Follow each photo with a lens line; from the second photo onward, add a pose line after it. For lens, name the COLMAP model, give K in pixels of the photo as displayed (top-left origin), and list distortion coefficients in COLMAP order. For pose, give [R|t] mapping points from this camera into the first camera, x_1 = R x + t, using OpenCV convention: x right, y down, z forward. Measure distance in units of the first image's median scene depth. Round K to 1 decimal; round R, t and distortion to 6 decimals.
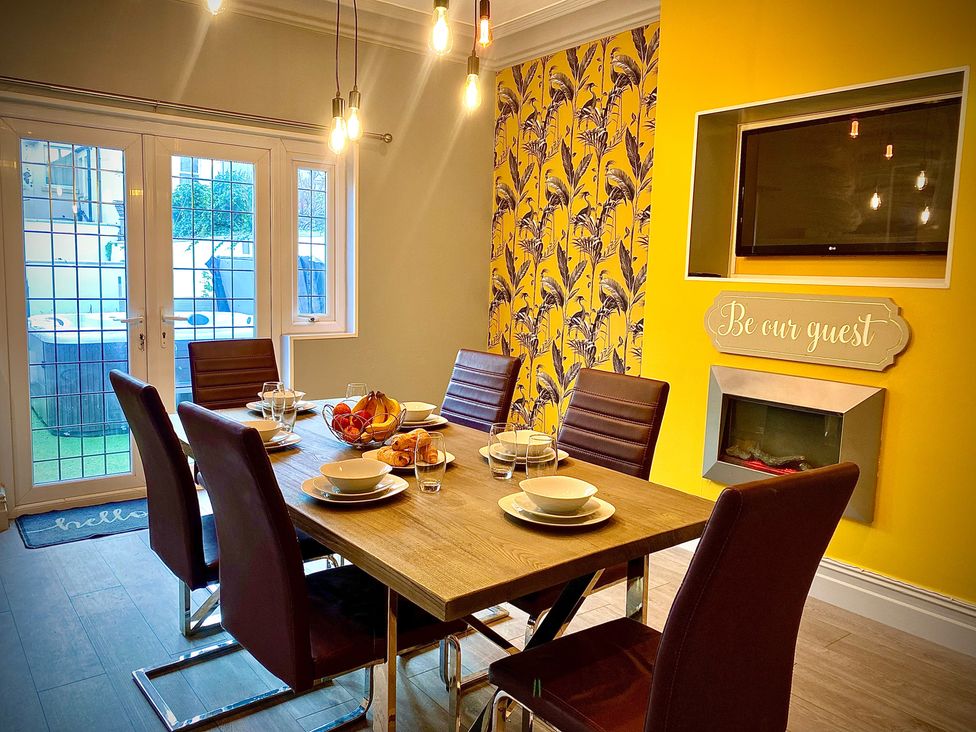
lens RADIAL K [[765.0, 0, 485.0], [0, 765.0, 362.7], [0, 0, 1]] dist [0.005170, -0.026279]
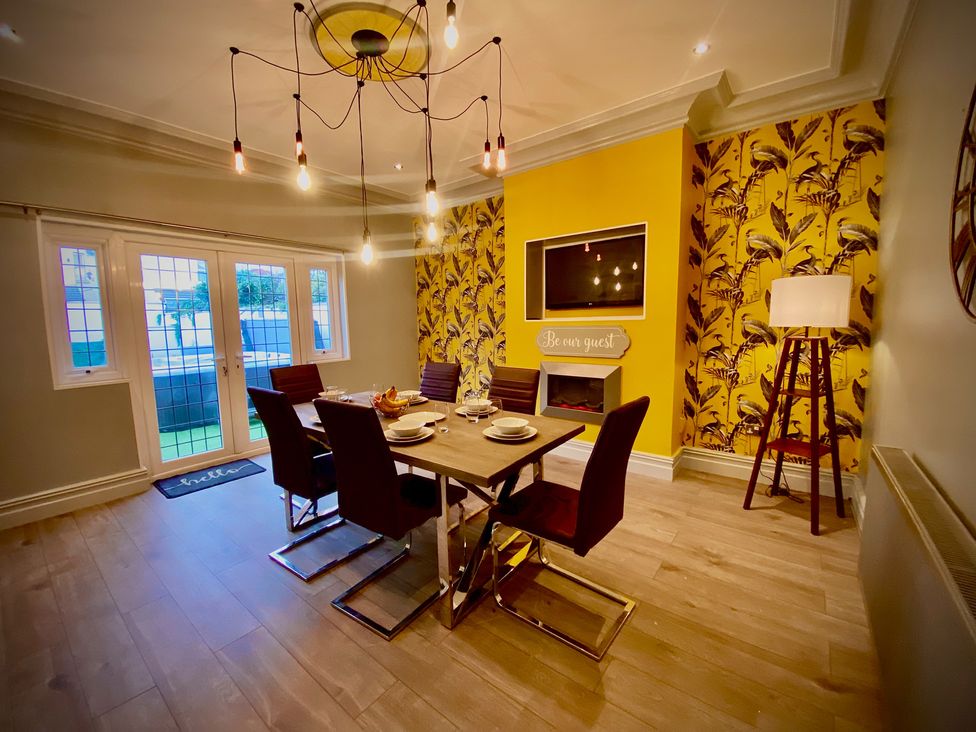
lens RADIAL K [[400.3, 0, 487.5], [0, 400.3, 365.3], [0, 0, 1]] dist [0.014190, -0.000112]
pose [[0.967748, -0.072302, 0.241323, -0.109515], [0.072900, 0.997318, 0.006460, -0.003650], [-0.241143, 0.011341, 0.970423, -0.032207]]
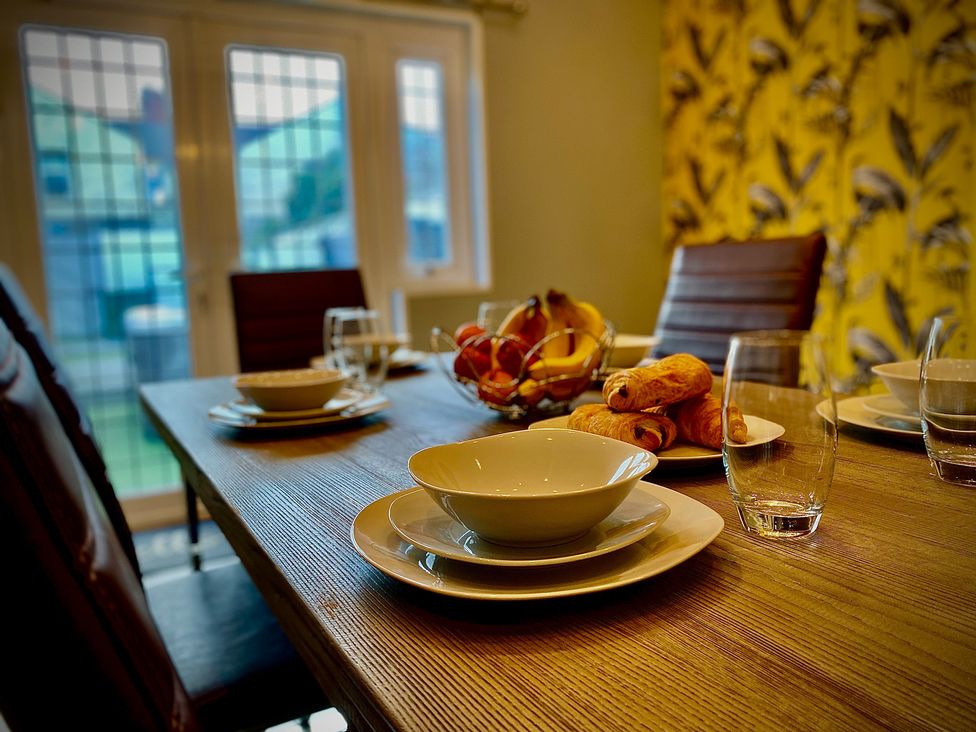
lens RADIAL K [[765.0, 0, 488.1], [0, 765.0, 369.7], [0, 0, 1]] dist [0.005170, -0.026279]
pose [[0.985860, -0.045378, -0.161308, -0.072384], [0.046268, 0.998928, 0.001764, 0.054781], [0.161055, -0.009202, 0.986903, 0.380853]]
